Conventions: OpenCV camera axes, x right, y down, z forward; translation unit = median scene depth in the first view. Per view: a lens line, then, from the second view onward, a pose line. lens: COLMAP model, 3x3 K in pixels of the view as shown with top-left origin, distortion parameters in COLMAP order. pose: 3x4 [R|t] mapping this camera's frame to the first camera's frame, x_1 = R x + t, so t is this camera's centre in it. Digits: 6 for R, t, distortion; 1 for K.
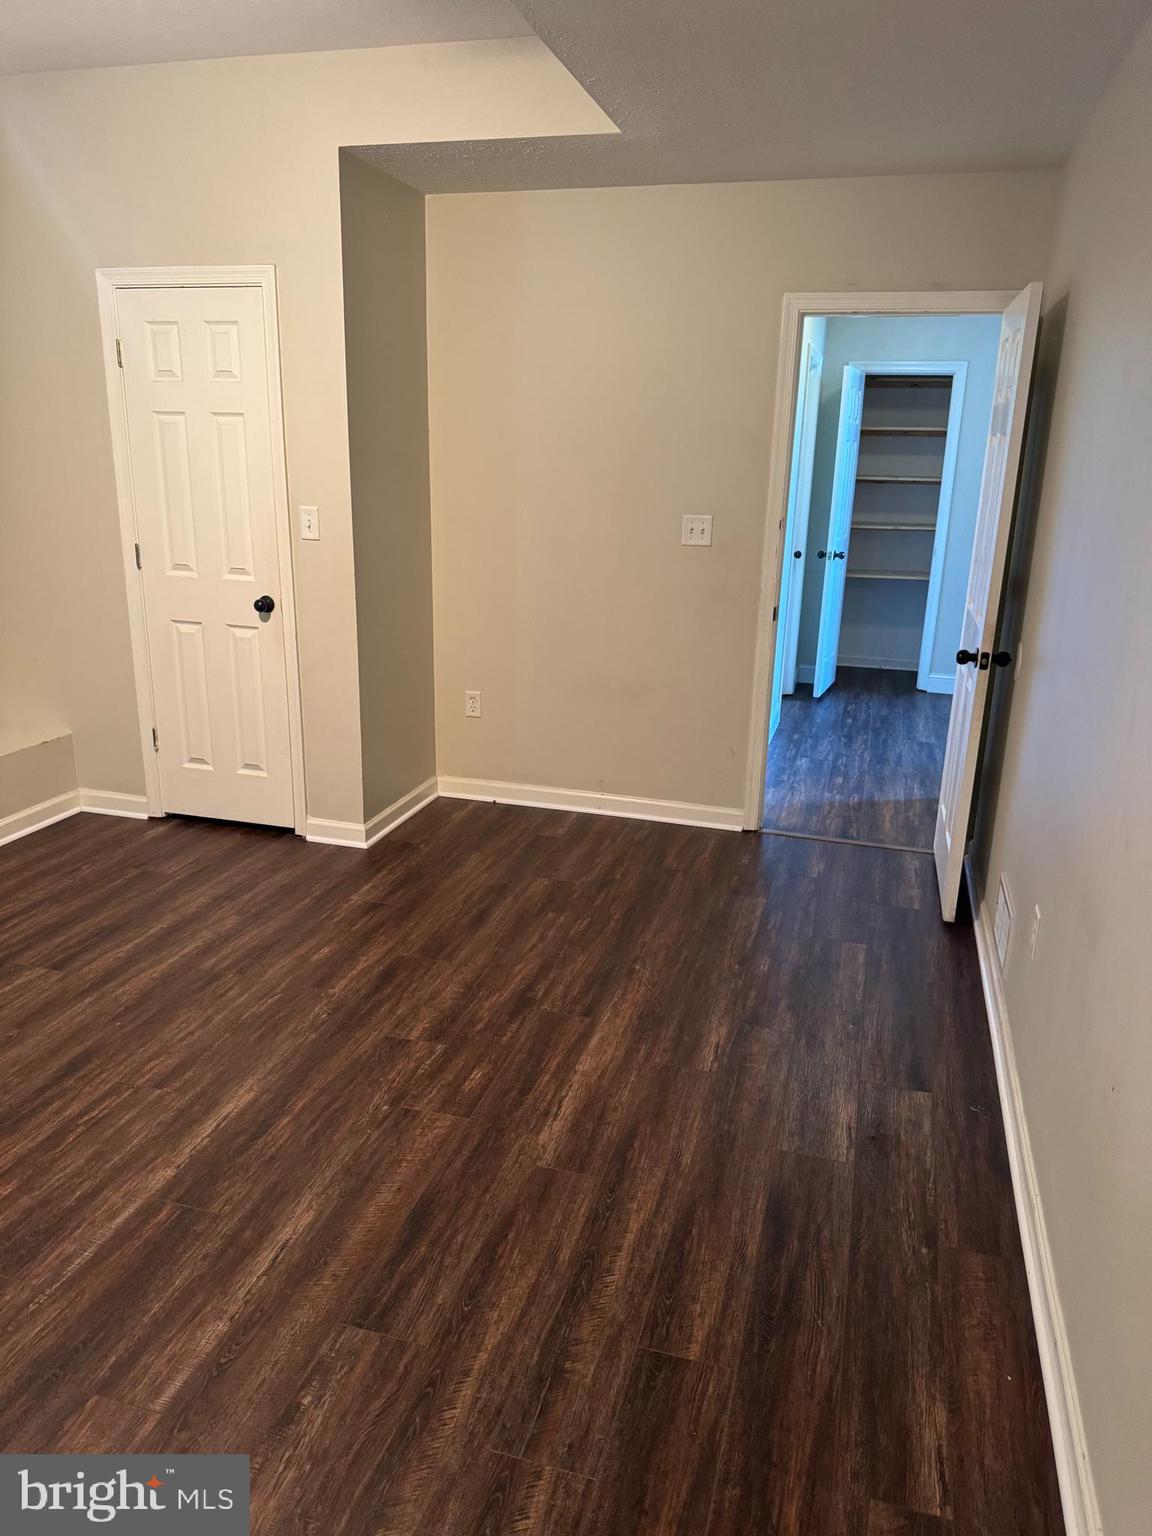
lens RADIAL K [[1085.1, 0, 583.8], [0, 1085.1, 768.3], [0, 0, 1]] dist [0.114037, -0.020322]
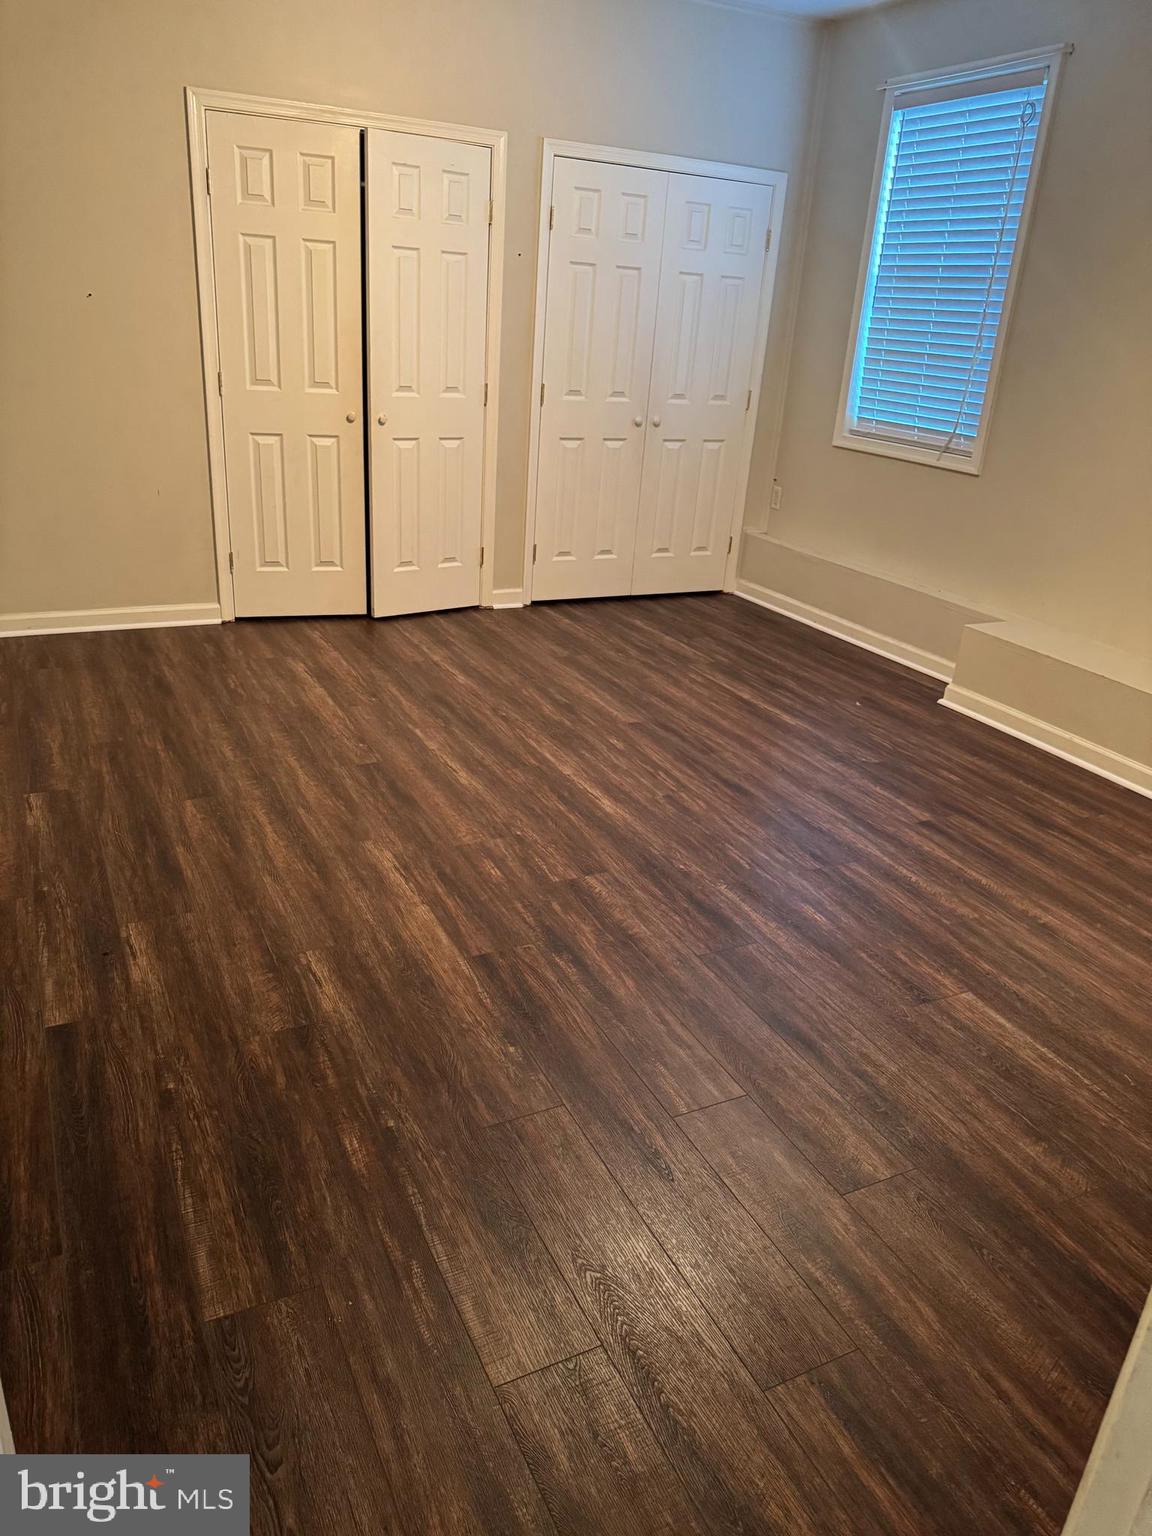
lens RADIAL K [[1085.1, 0, 577.6], [0, 1085.1, 770.5], [0, 0, 1]] dist [0.114037, -0.020322]
pose [[-0.735432, 0.200720, -0.647187, 0.528298], [-0.267787, 0.791273, 0.549706, -0.421105], [0.622439, 0.577580, -0.528178, 1.598530]]
